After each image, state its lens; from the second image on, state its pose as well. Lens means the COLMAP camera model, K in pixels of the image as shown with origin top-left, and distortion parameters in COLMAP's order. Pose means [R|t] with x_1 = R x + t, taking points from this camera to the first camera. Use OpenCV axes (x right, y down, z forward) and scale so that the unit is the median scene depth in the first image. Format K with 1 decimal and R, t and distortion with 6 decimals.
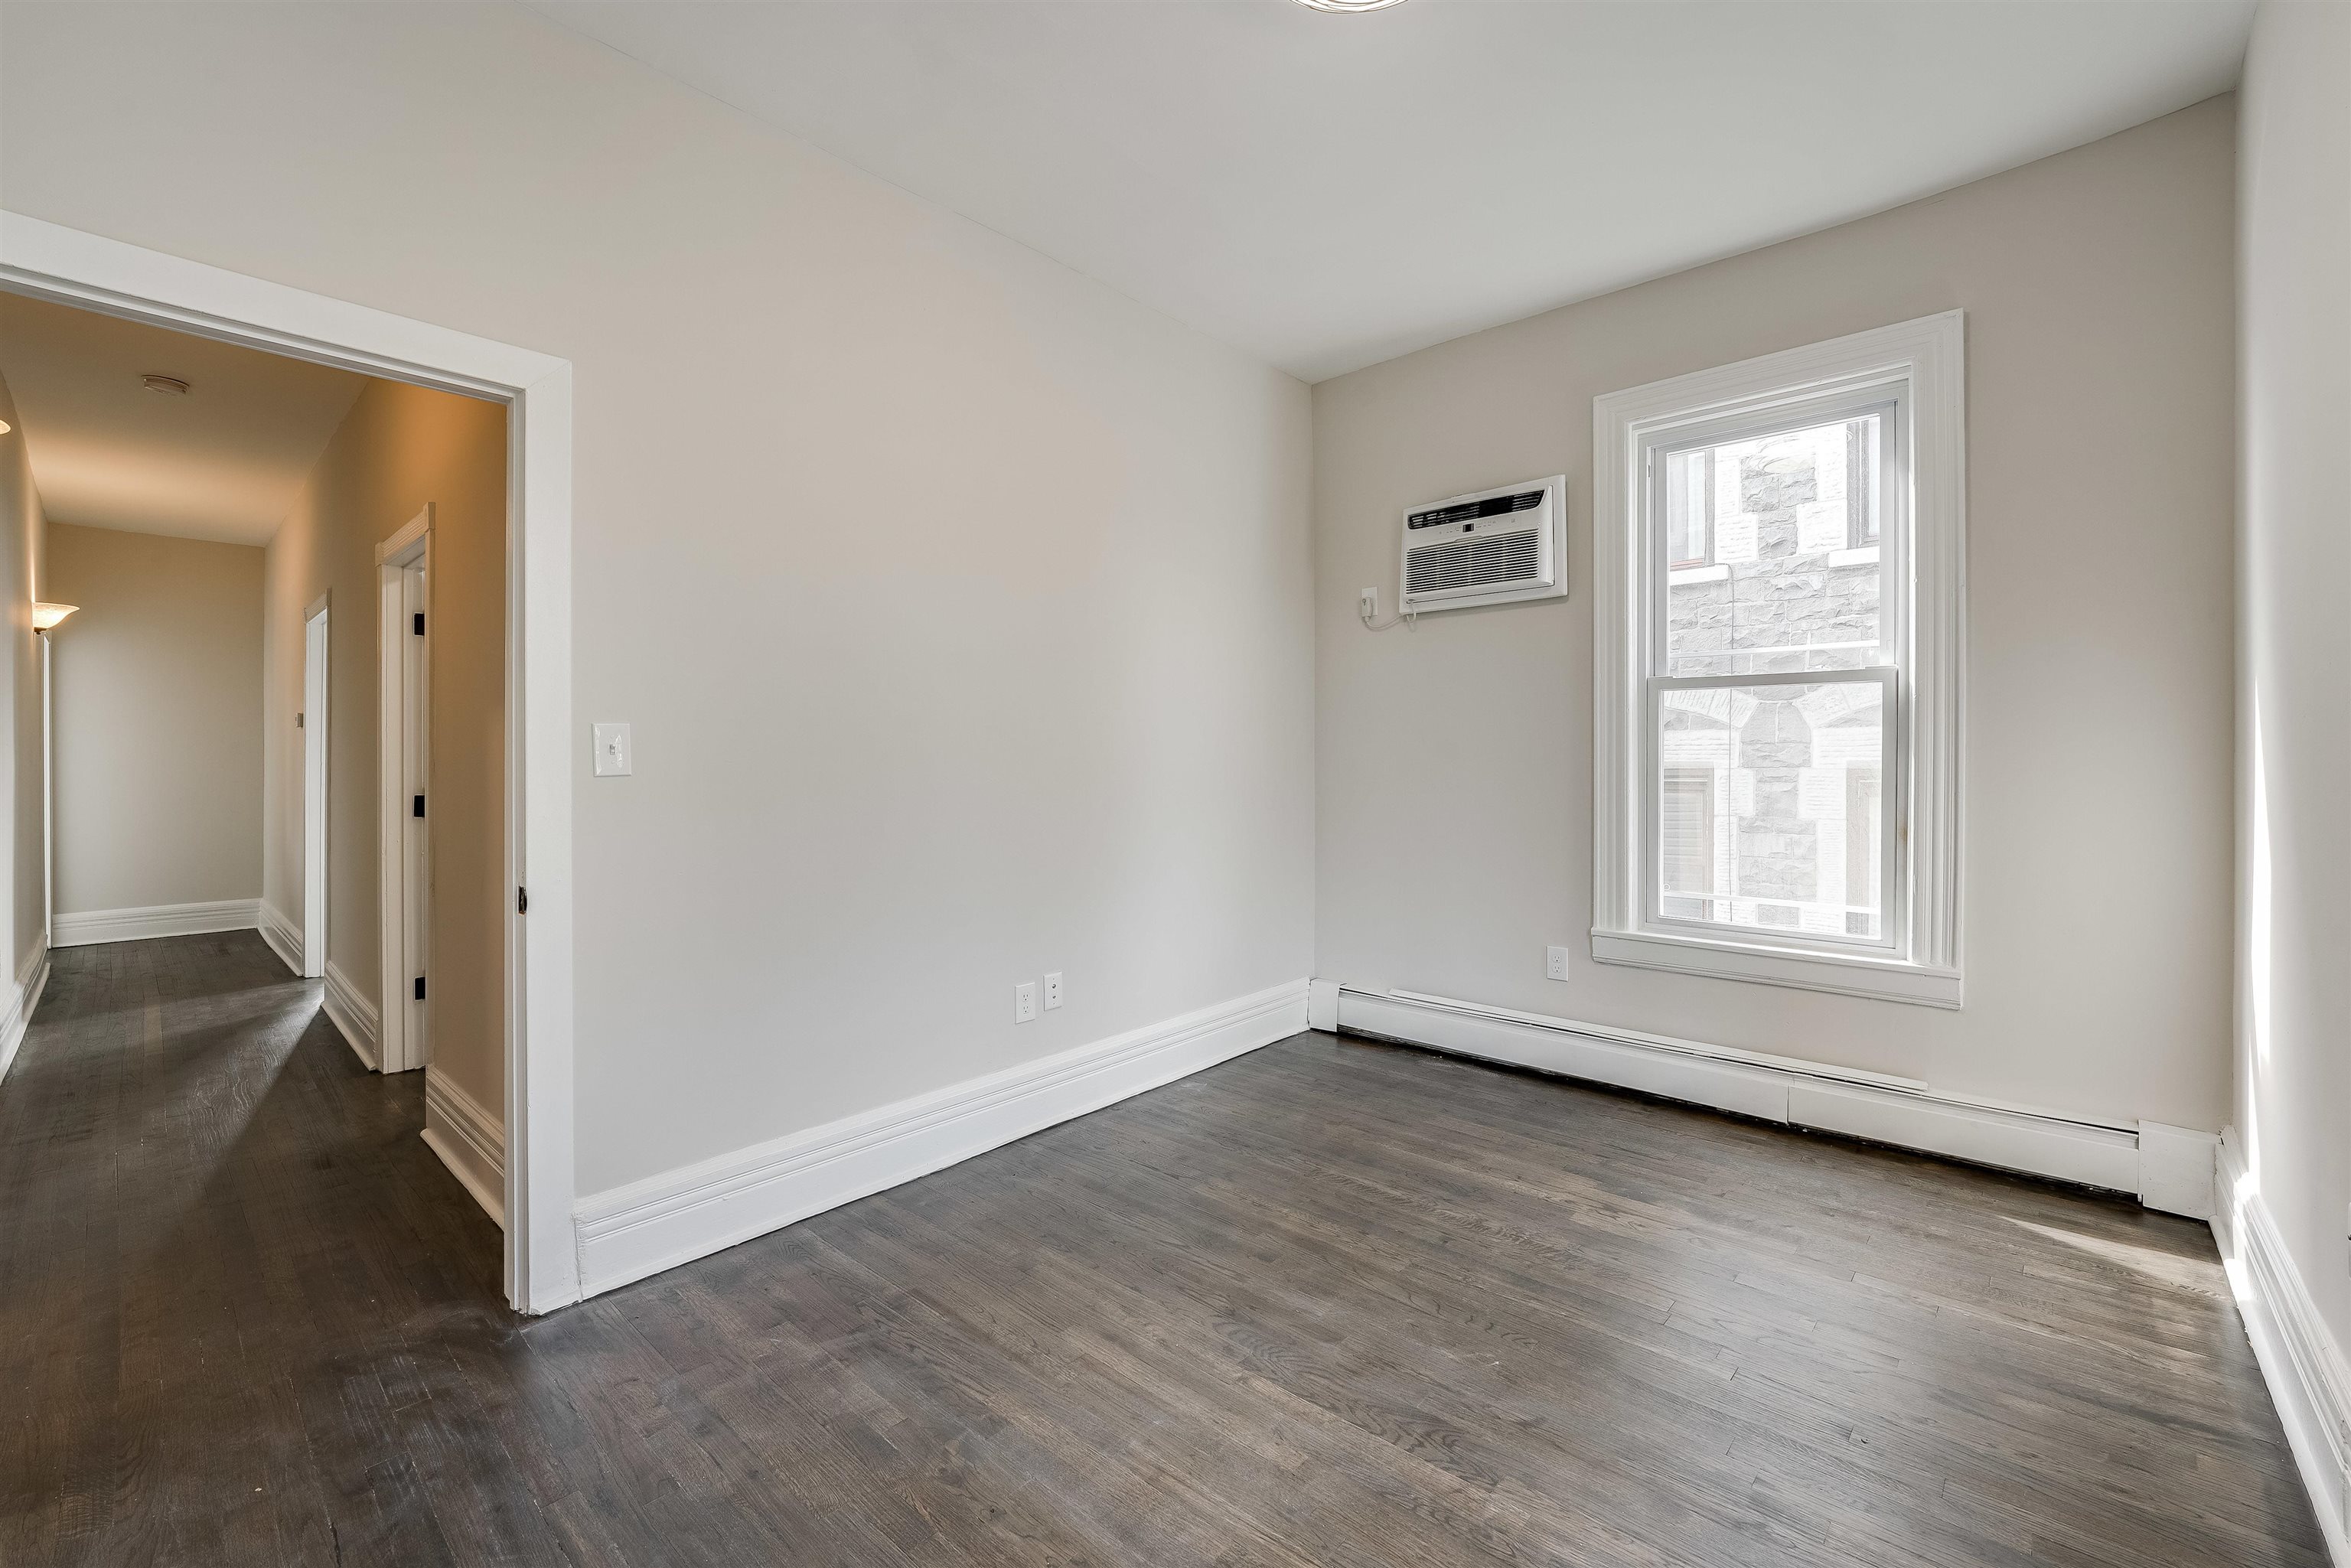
lens RADIAL K [[970.8, 0, 1193.4], [0, 970.8, 762.1], [0, 0, 1]] dist [-0.008002, 0.000076]
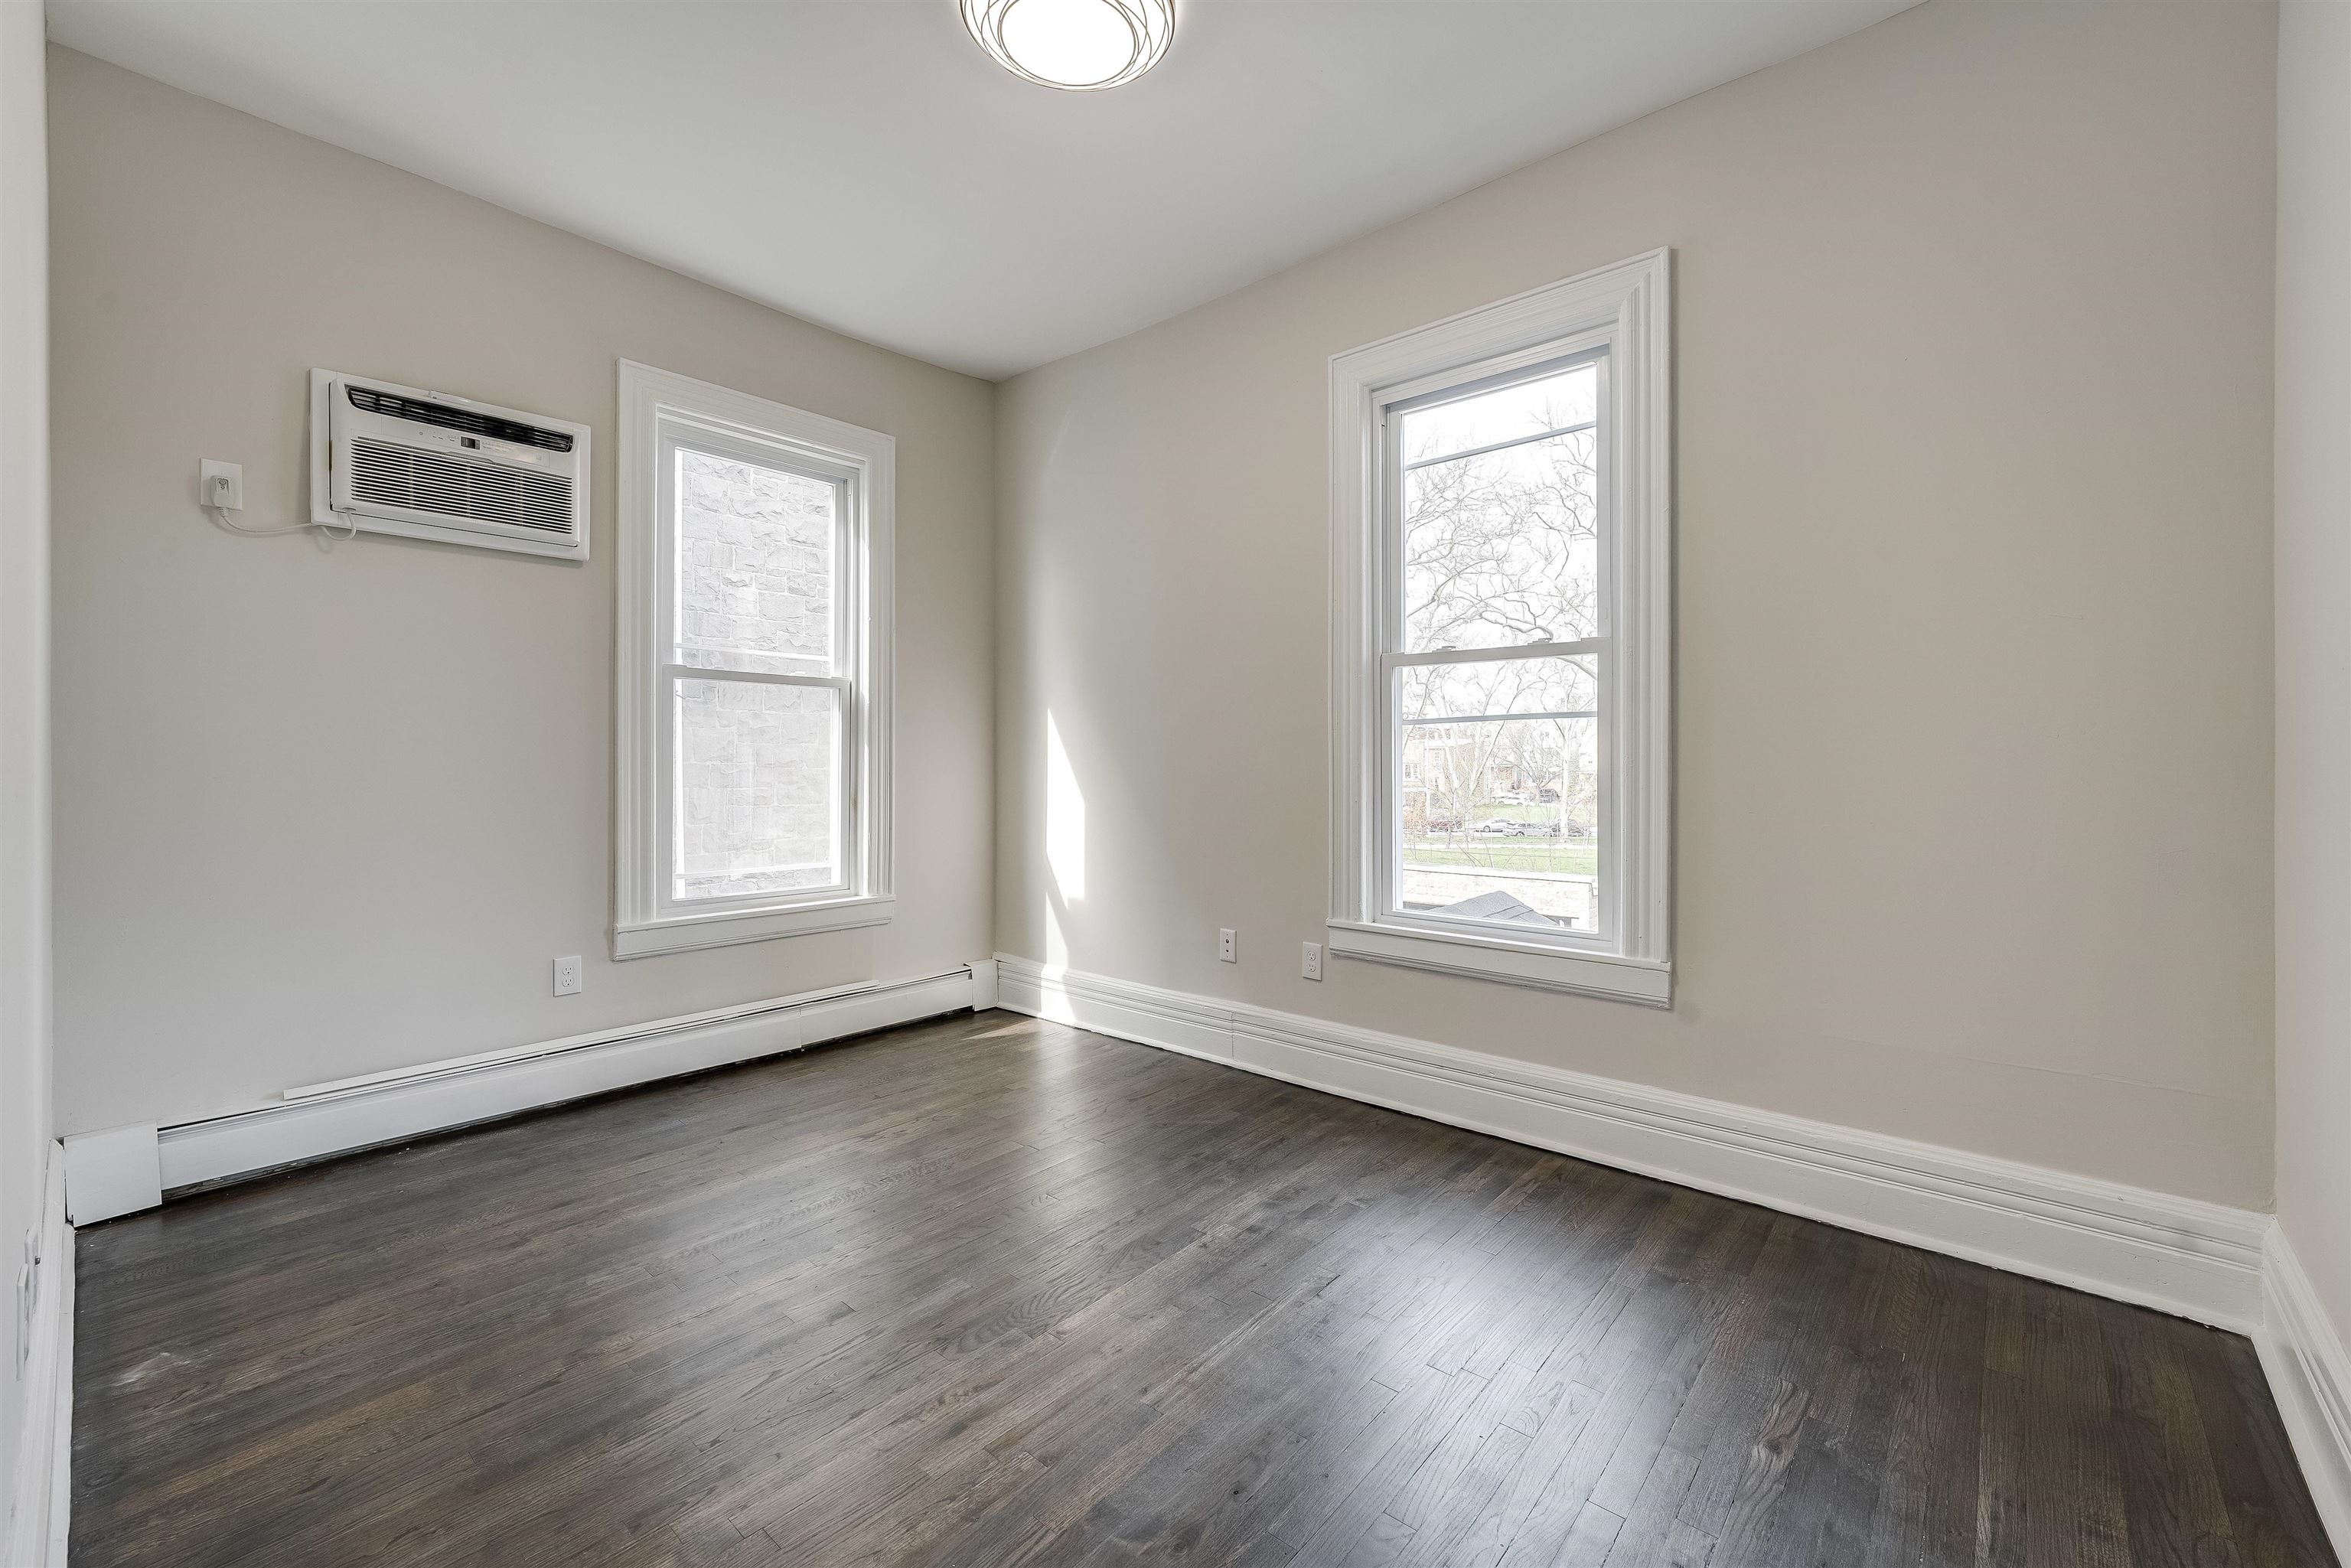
lens RADIAL K [[959.0, 0, 1183.1], [0, 959.0, 765.7], [0, 0, 1]] dist [-0.004157, 0.000210]
pose [[-0.012945, -0.003507, 0.999910, -0.640839], [-0.001634, 0.999993, 0.003486, 0.016048], [-0.999915, -0.001589, -0.012951, 0.579098]]
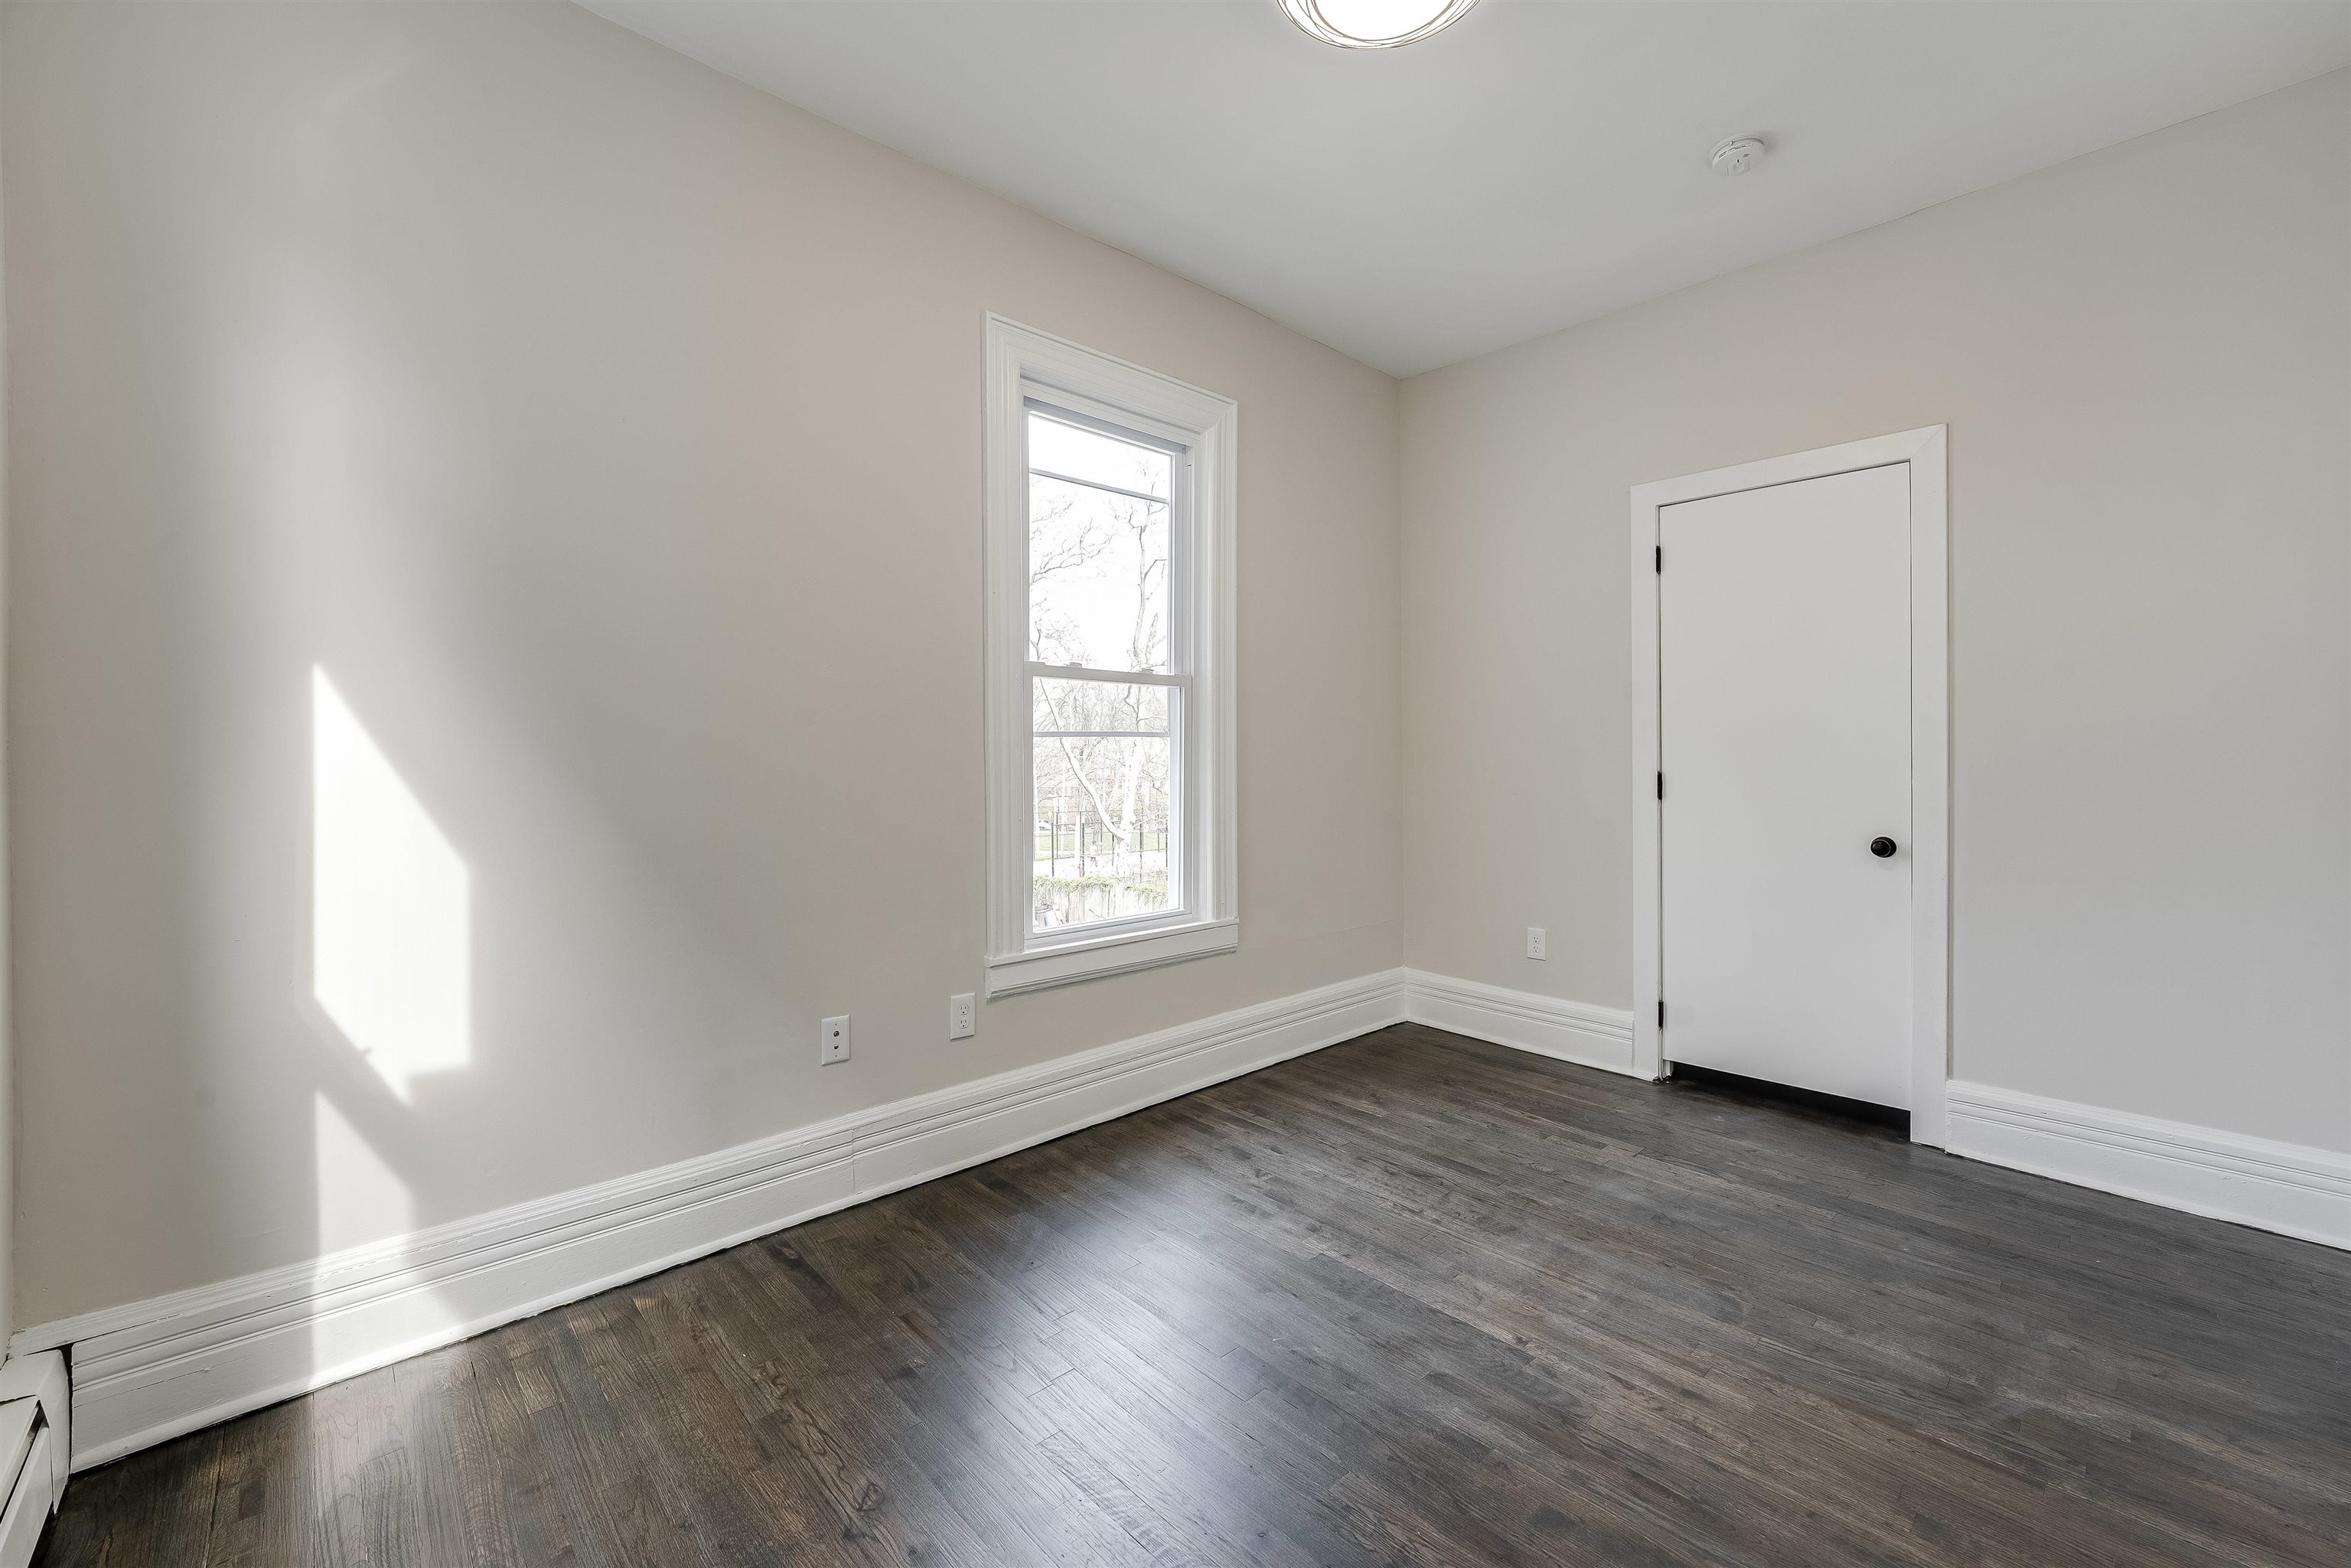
lens RADIAL K [[959.0, 0, 1183.1], [0, 959.0, 765.7], [0, 0, 1]] dist [-0.004157, 0.000210]
pose [[-0.996736, 0.008737, 0.080262, 0.217140], [0.008620, 0.999961, -0.001799, 0.007464], [-0.080274, -0.001101, -0.996772, 1.358307]]
